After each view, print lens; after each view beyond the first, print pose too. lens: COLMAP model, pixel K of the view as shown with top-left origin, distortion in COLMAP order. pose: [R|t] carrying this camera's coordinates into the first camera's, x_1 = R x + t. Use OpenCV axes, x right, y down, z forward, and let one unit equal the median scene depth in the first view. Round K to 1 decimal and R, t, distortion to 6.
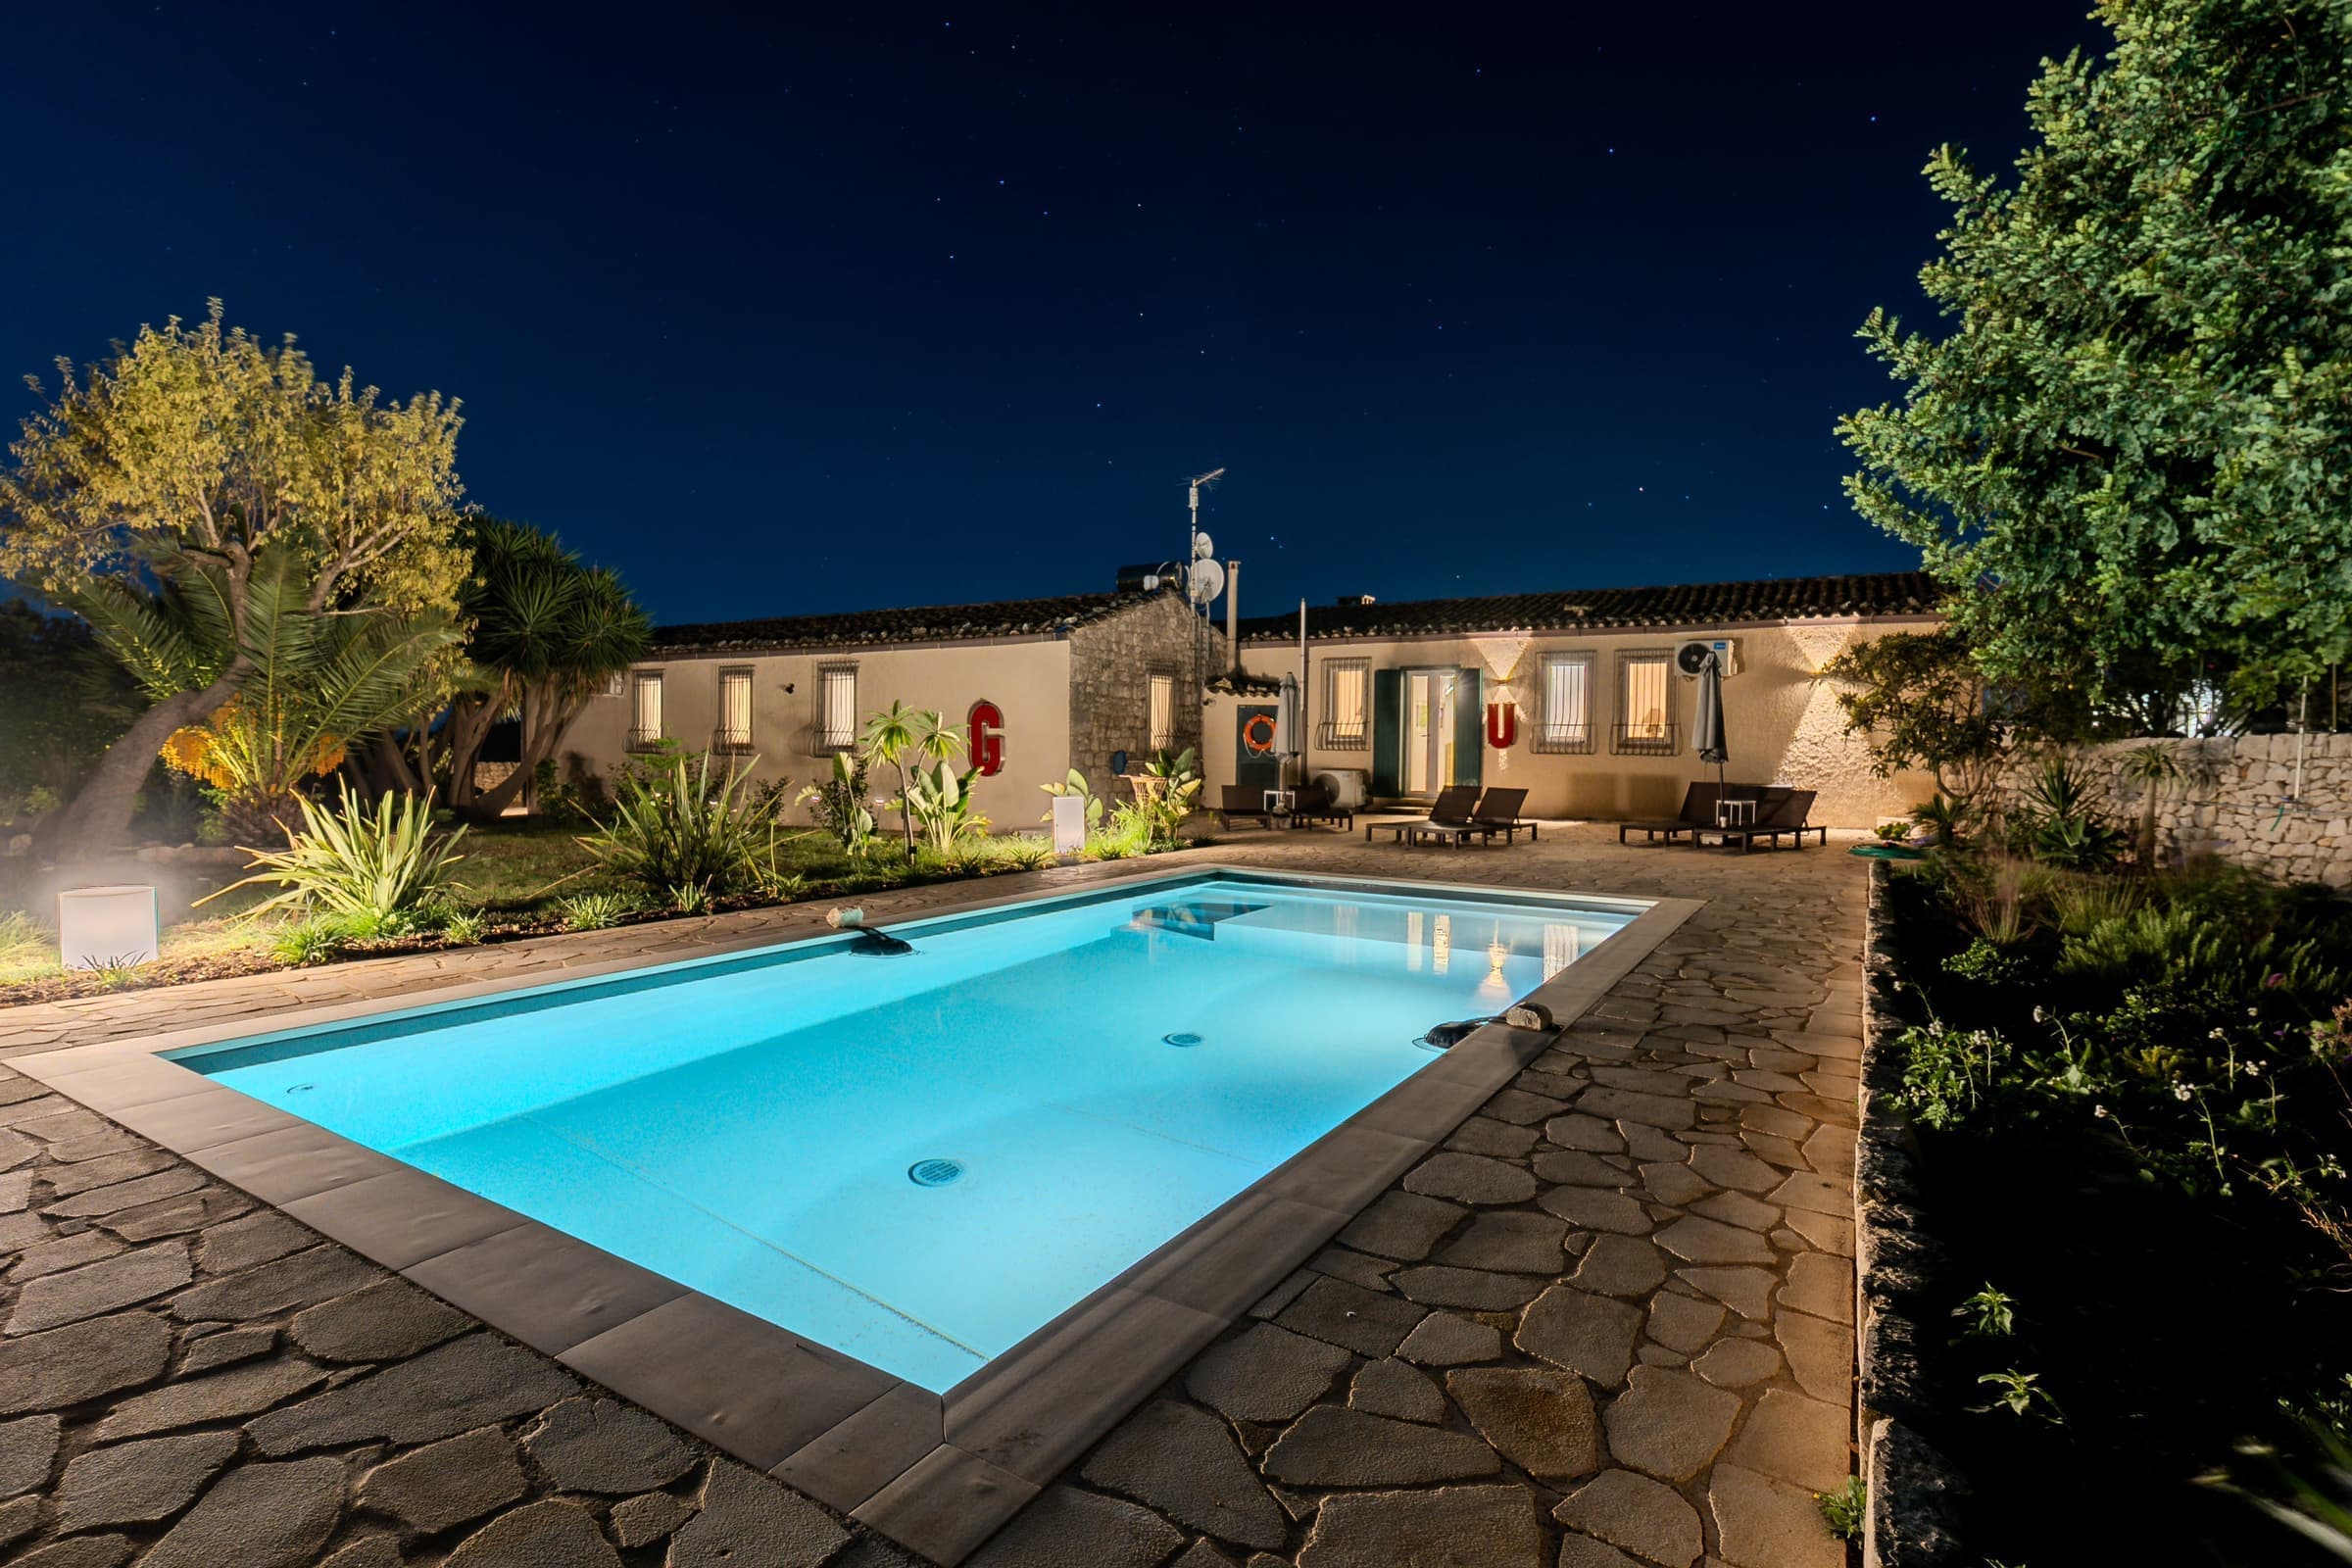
lens RADIAL K [[1124.2, 0, 1149.7], [0, 1124.2, 785.4], [0, 0, 1]] dist [-0.043602, 0.028843]
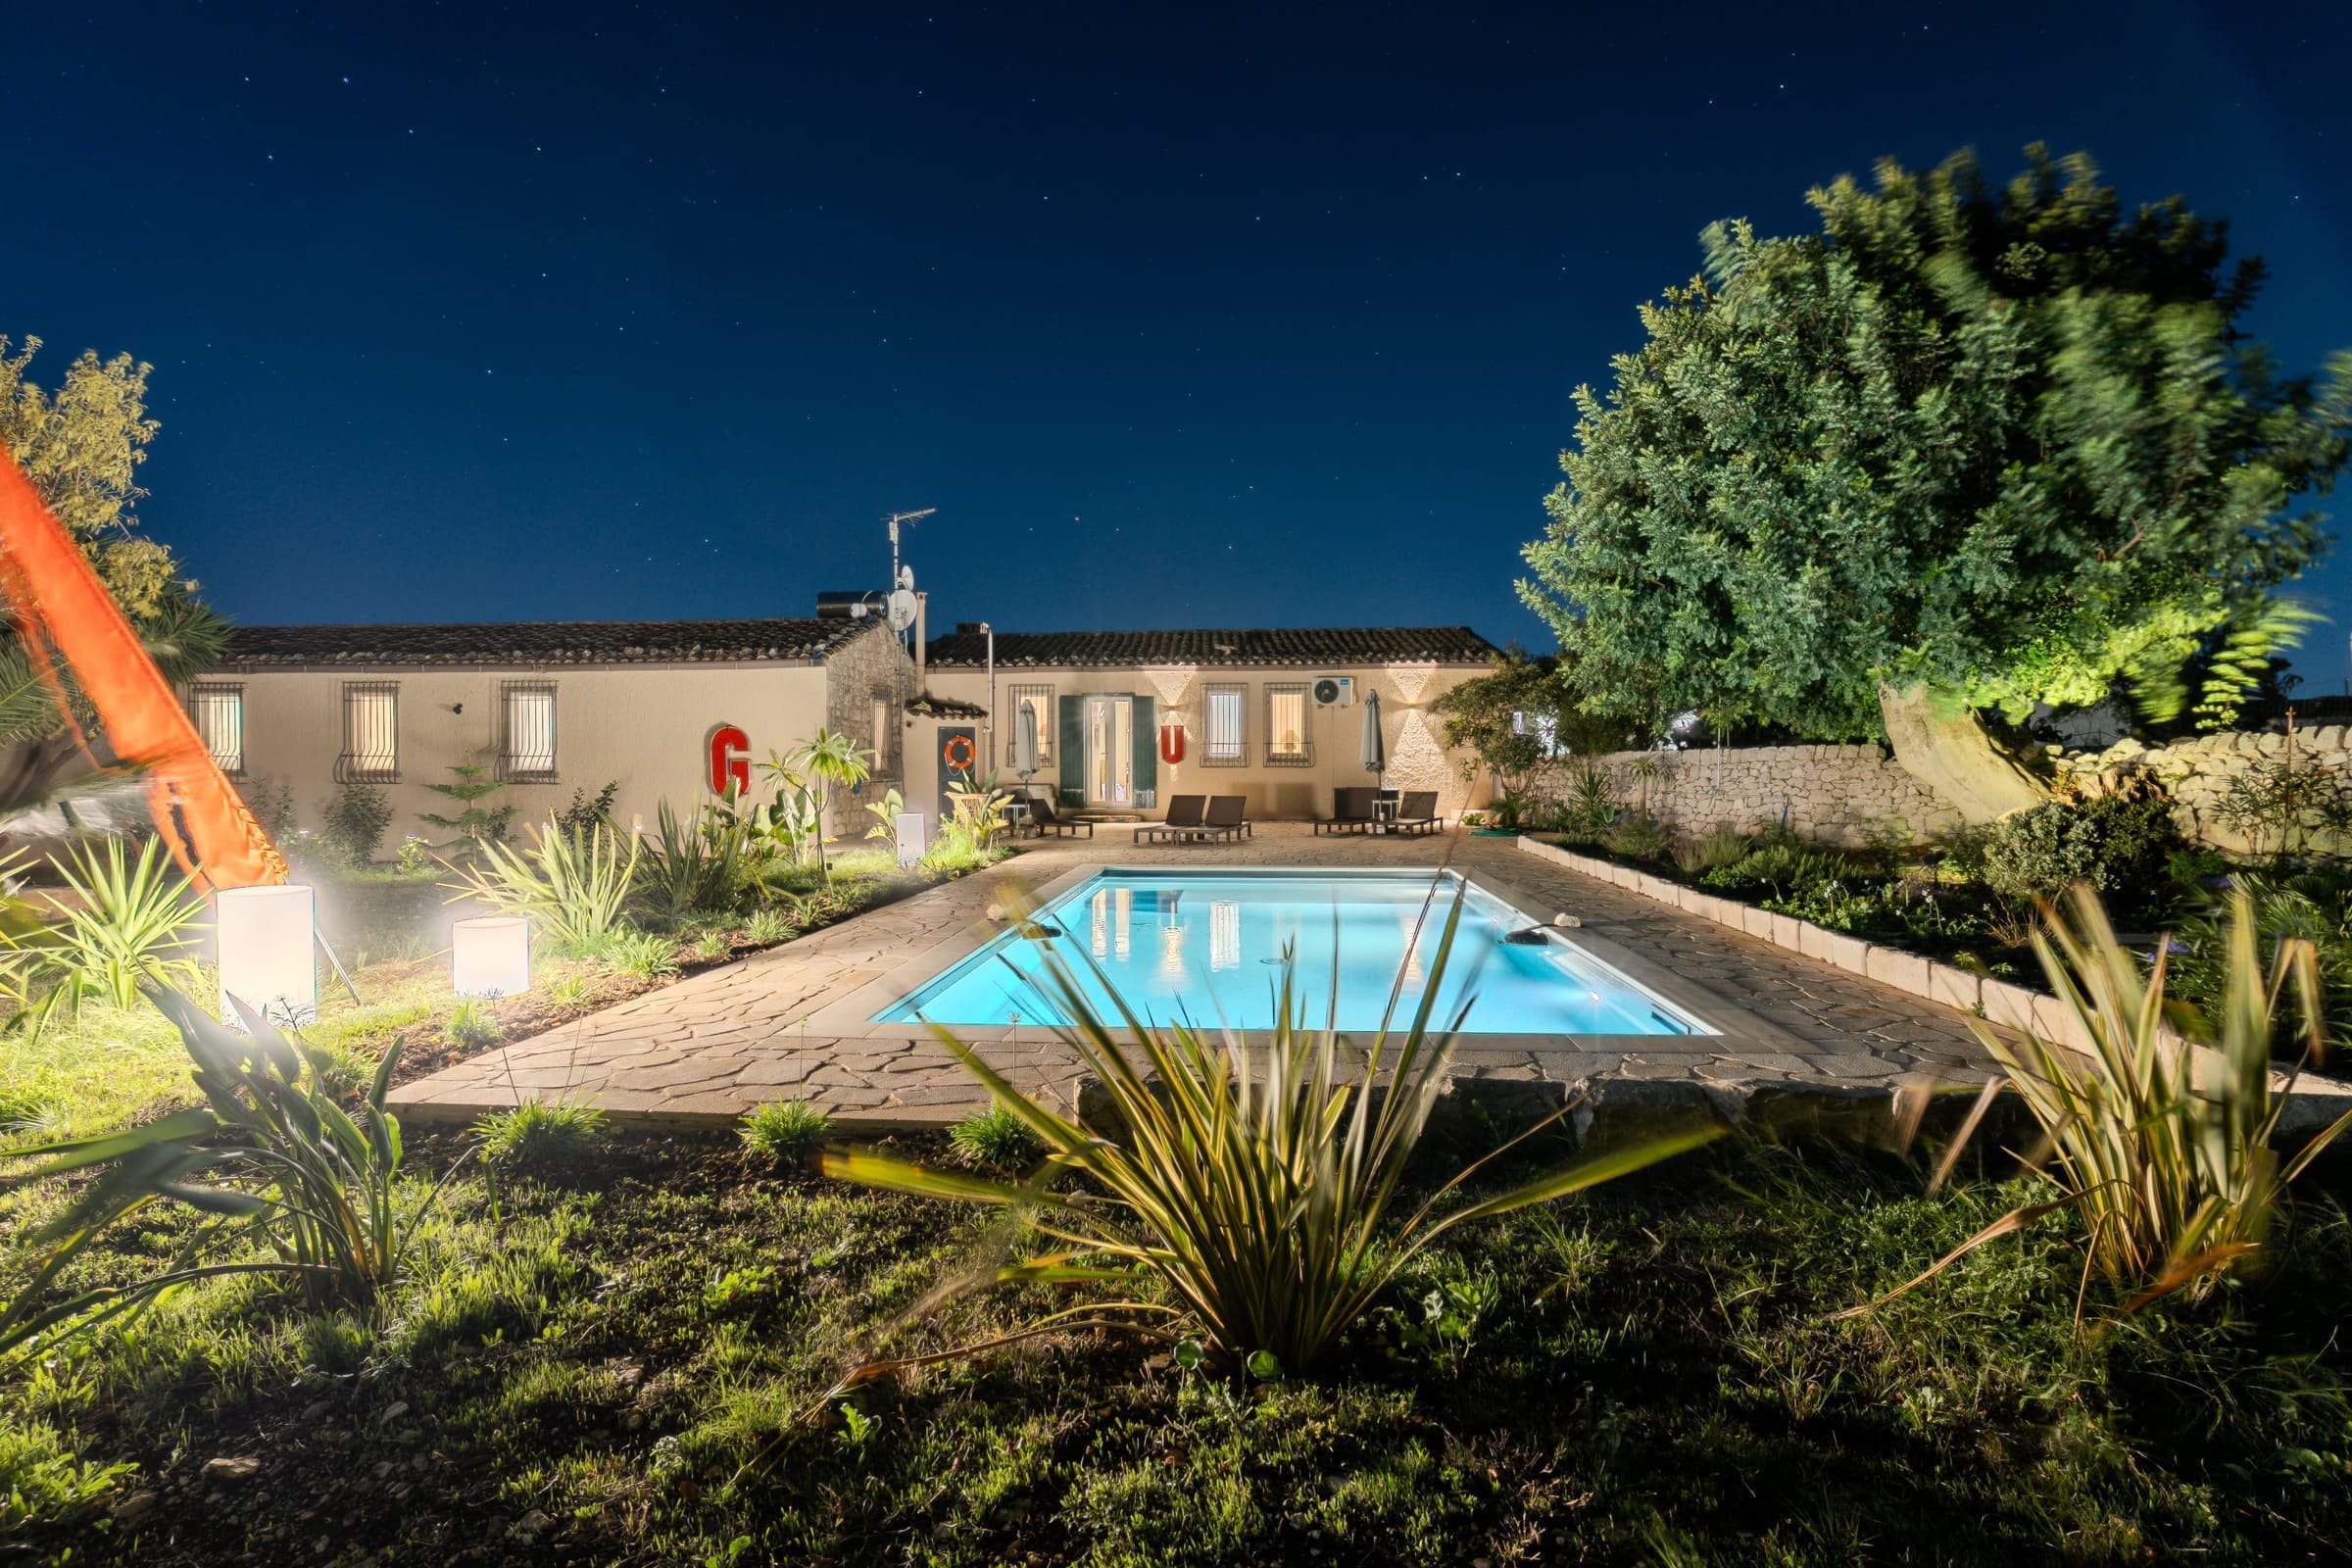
lens RADIAL K [[1117.8, 0, 1178.7], [0, 1117.8, 772.8], [0, 0, 1]] dist [-0.038527, 0.025860]
pose [[0.890934, -0.018040, 0.453773, -0.224640], [0.029017, 0.999430, -0.017240, -0.002619], [-0.453204, 0.028527, 0.890950, -0.062245]]
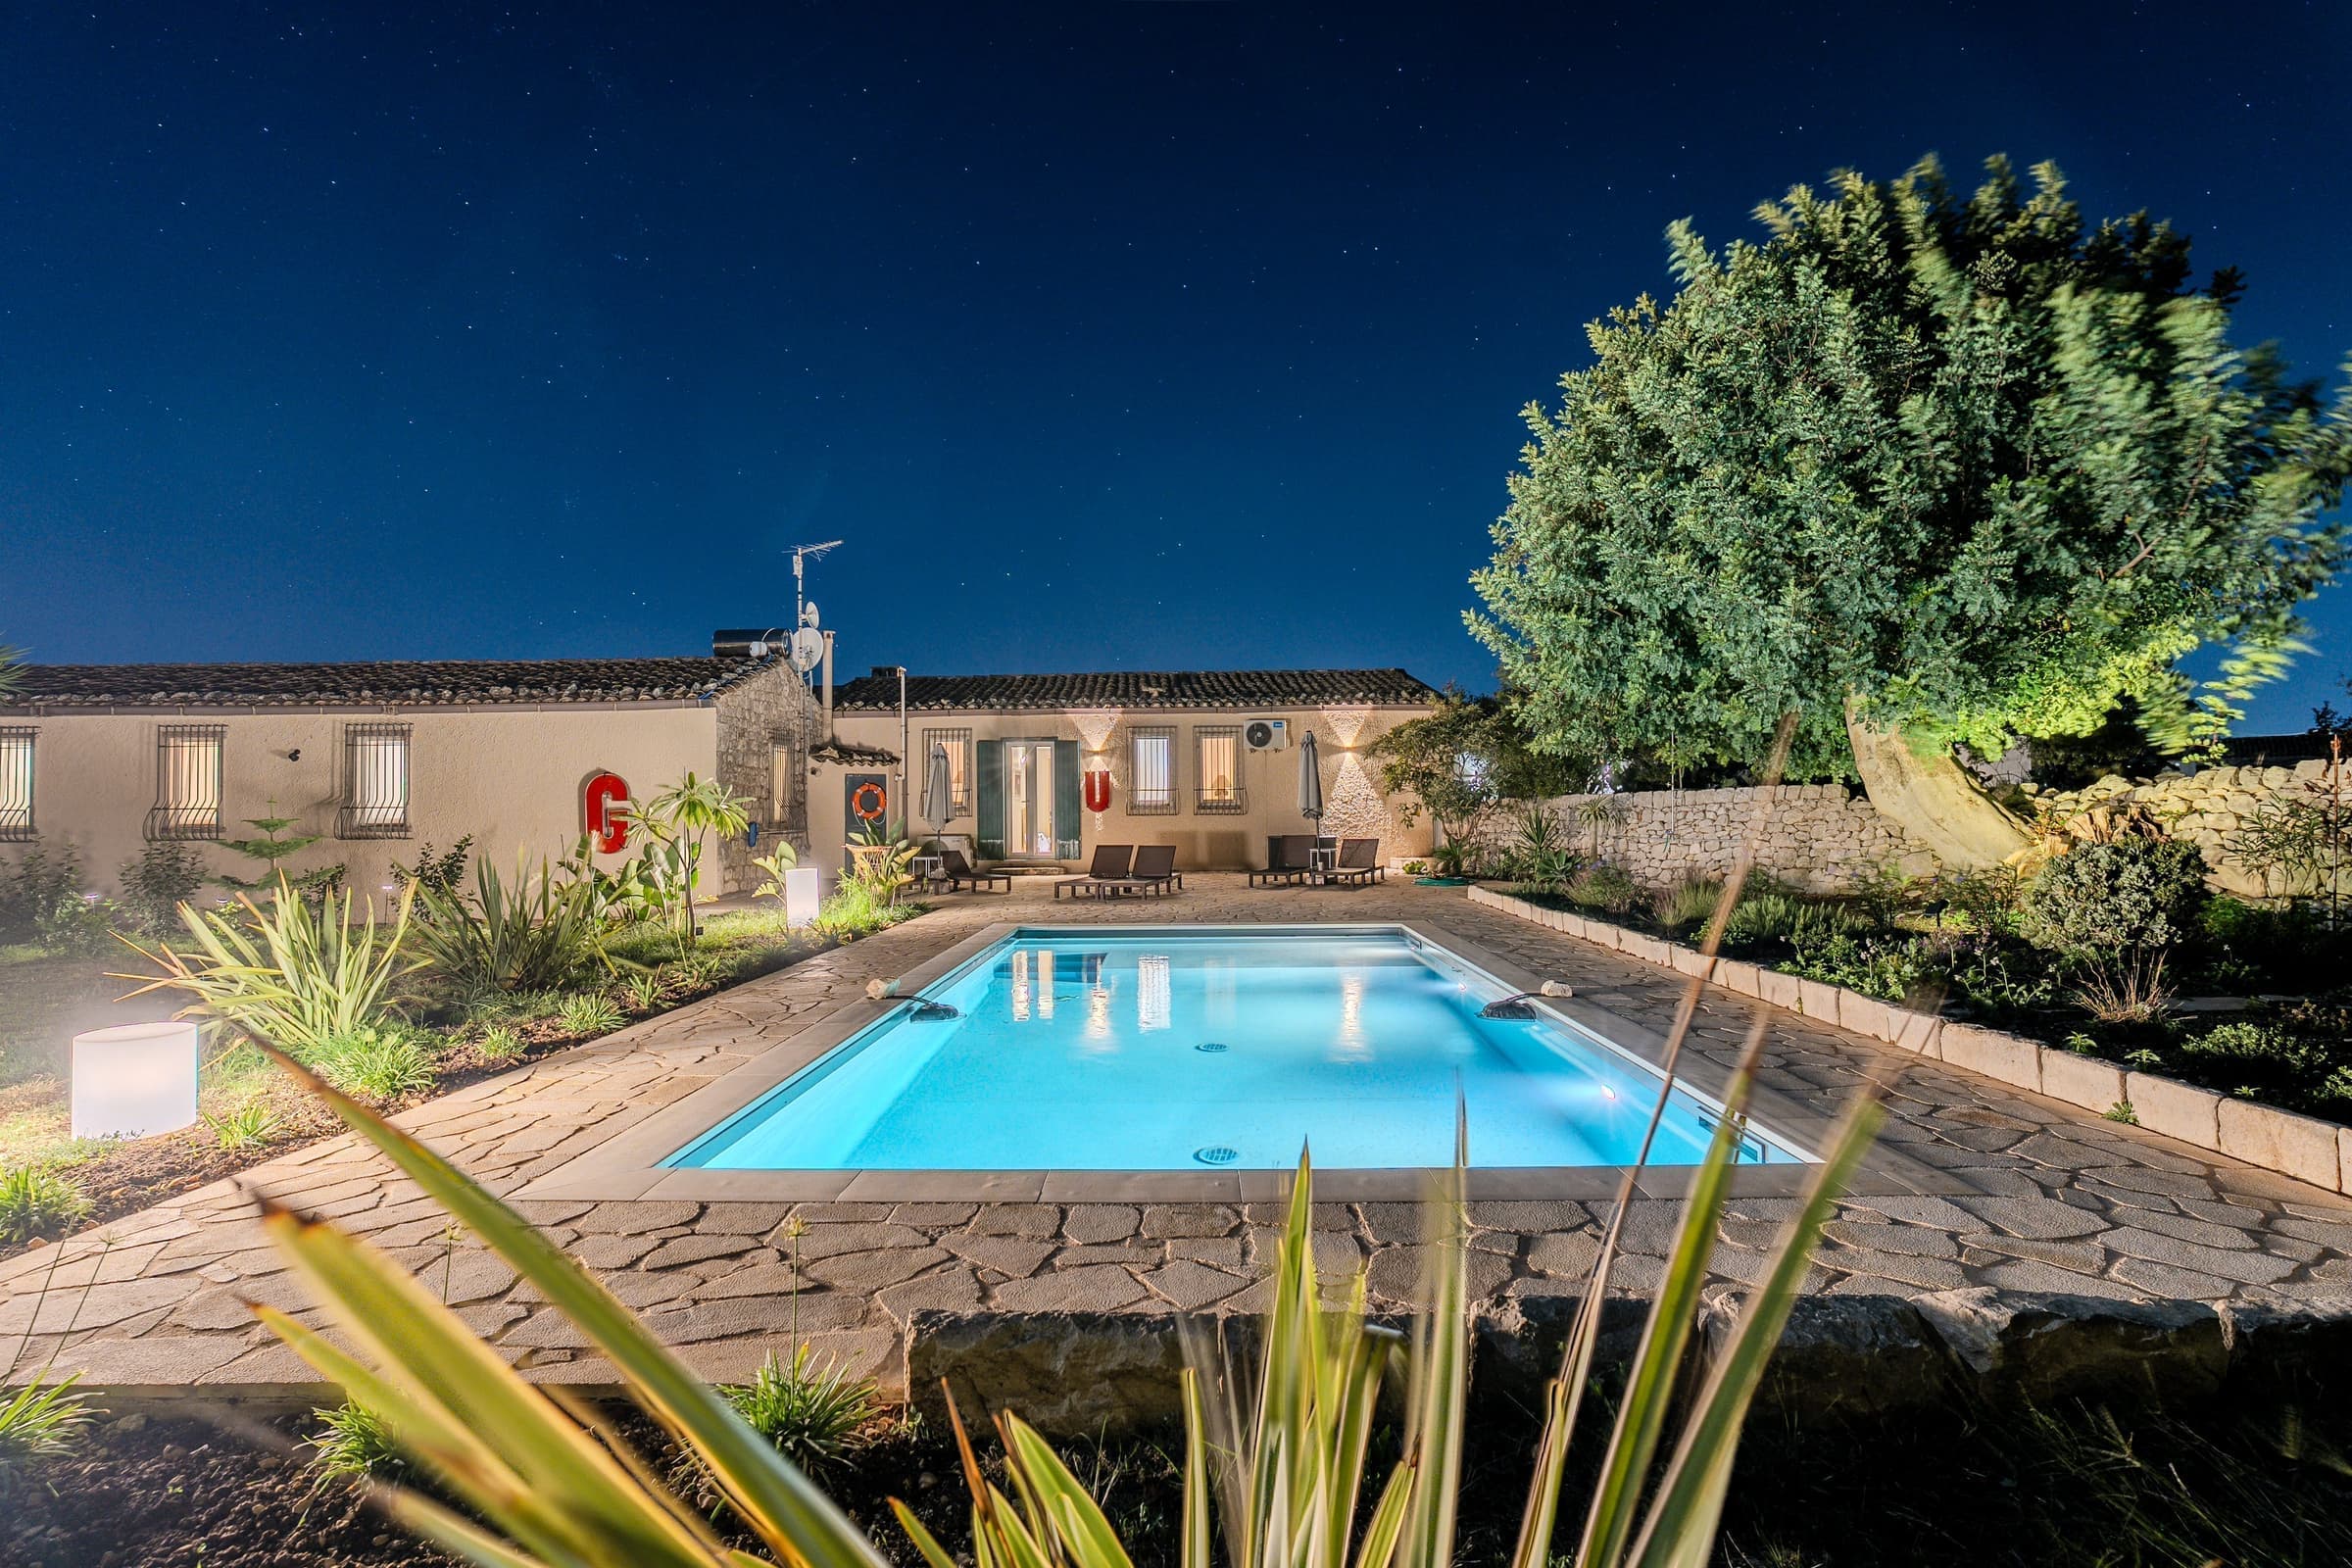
lens RADIAL K [[1117.8, 0, 1178.7], [0, 1117.8, 772.8], [0, 0, 1]] dist [-0.038527, 0.025860]
pose [[0.860042, -0.002907, 0.510215, -0.192483], [0.038483, 0.997505, -0.059185, -0.002553], [-0.508770, 0.070536, 0.858008, -0.005969]]
